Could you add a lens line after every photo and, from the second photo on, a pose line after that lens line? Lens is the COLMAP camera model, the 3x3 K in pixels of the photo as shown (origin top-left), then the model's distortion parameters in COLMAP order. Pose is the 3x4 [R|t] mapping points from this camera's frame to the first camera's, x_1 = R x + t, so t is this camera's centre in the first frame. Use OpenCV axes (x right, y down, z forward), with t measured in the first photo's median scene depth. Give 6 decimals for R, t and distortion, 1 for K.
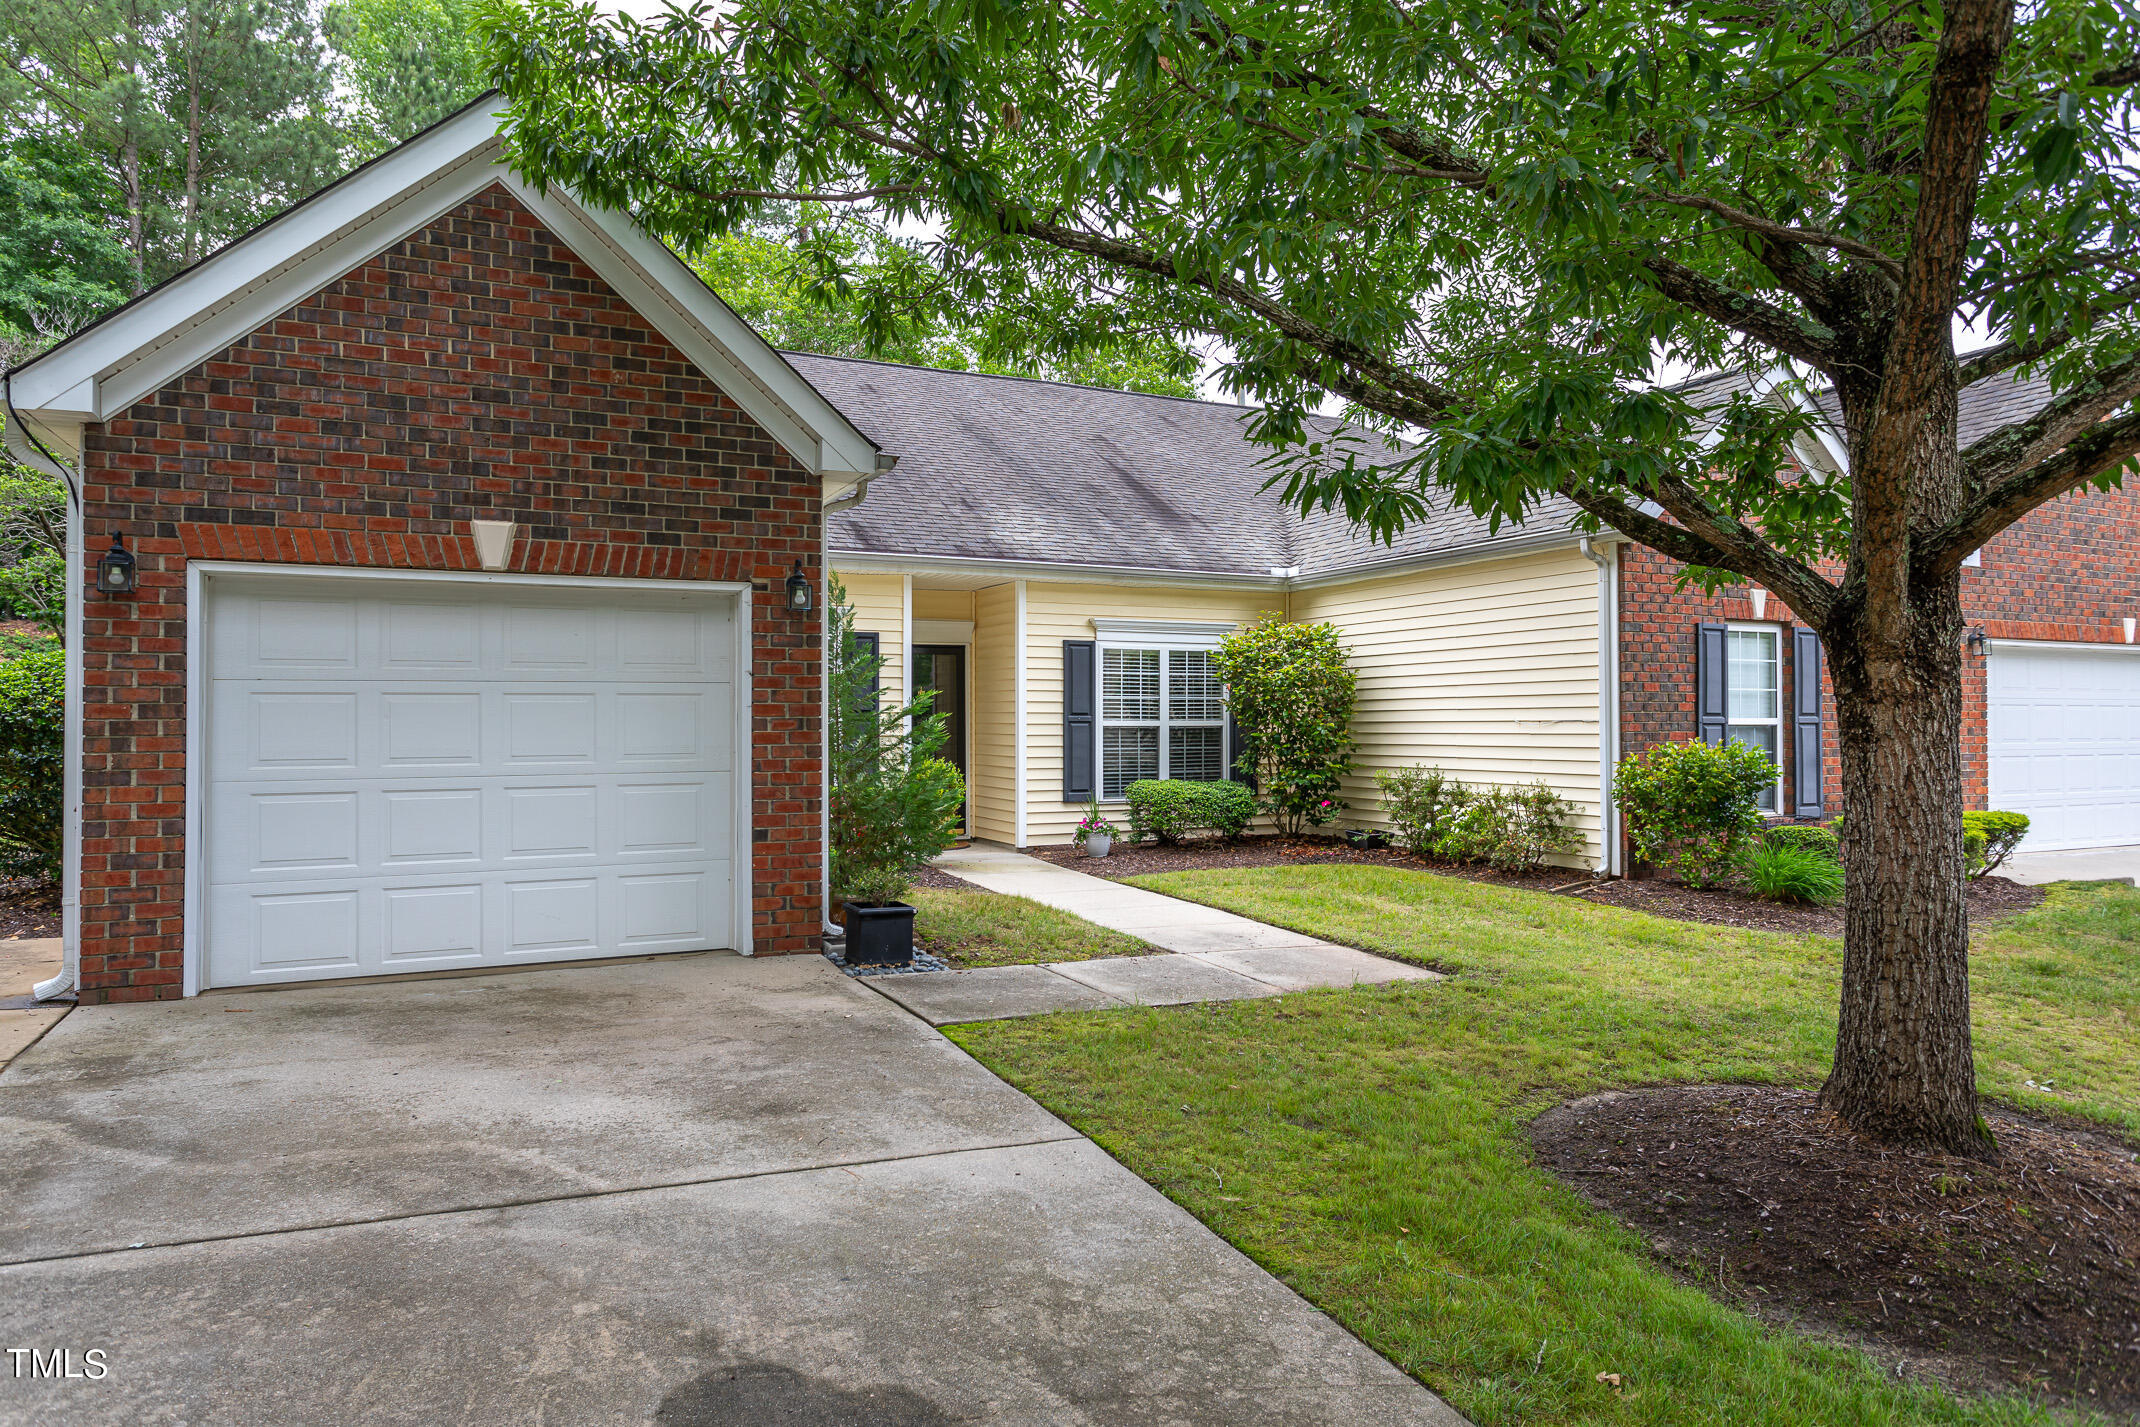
lens RADIAL K [[1360.3, 0, 1049.0], [0, 1360.3, 705.8], [0, 0, 1]] dist [-0.003561, 0.004975]
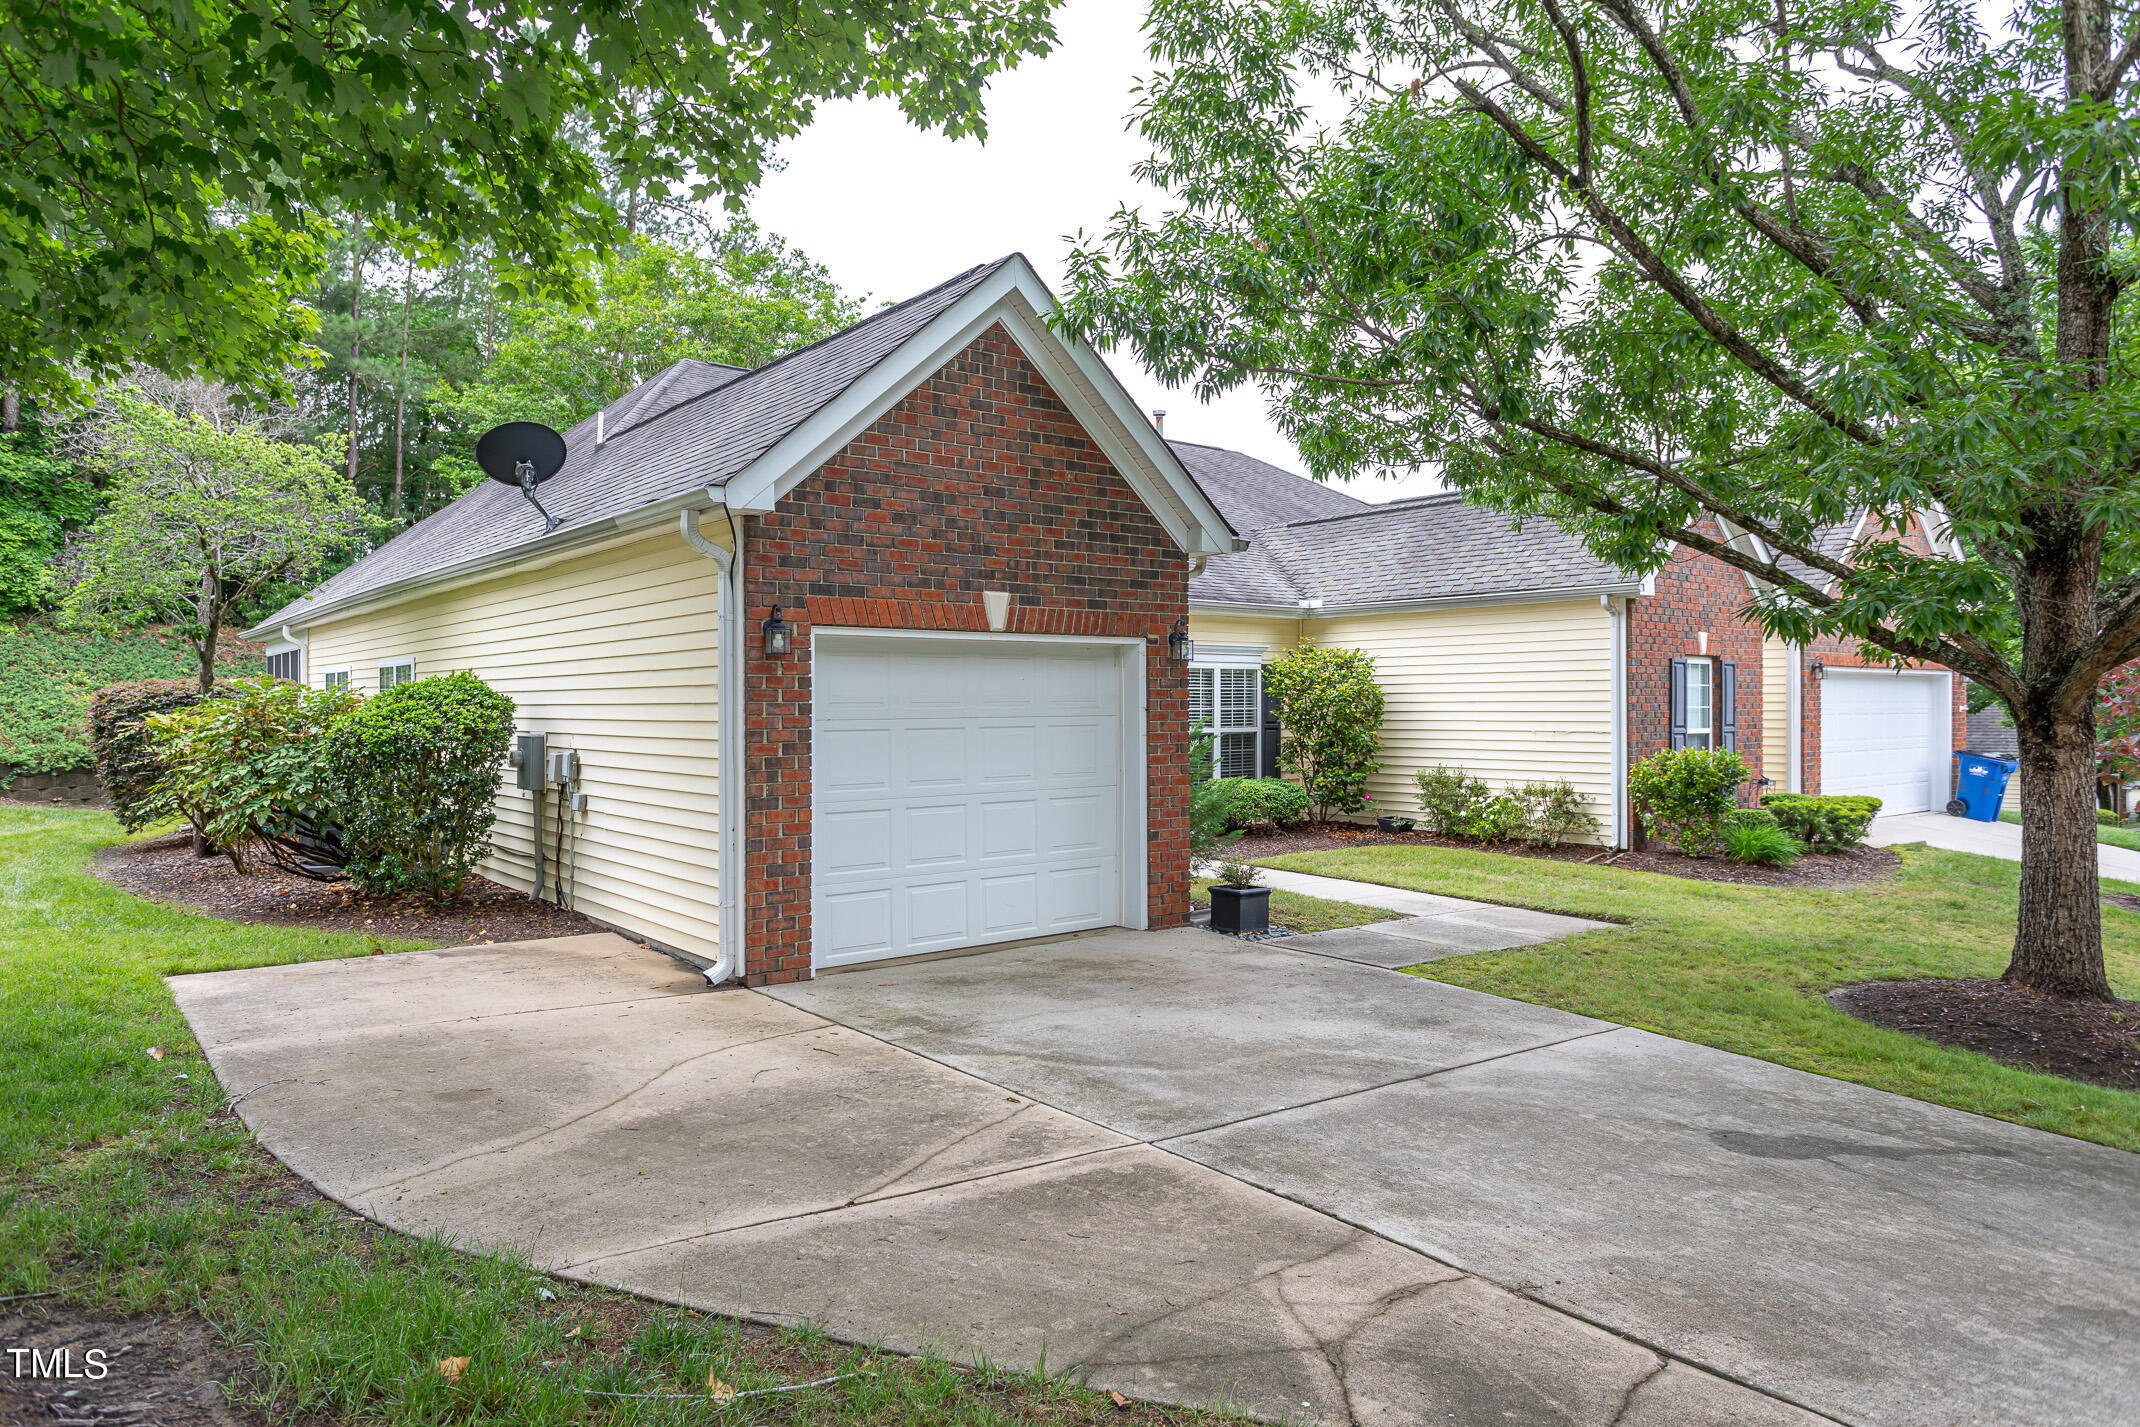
lens RADIAL K [[1360.3, 0, 1071.7], [0, 1360.3, 707.1], [0, 0, 1]] dist [-0.003561, 0.004975]
pose [[0.970819, -0.001039, 0.239810, -0.628540], [-0.002396, 0.999899, 0.014033, -0.046114], [-0.239800, -0.014198, 0.970719, -0.234333]]
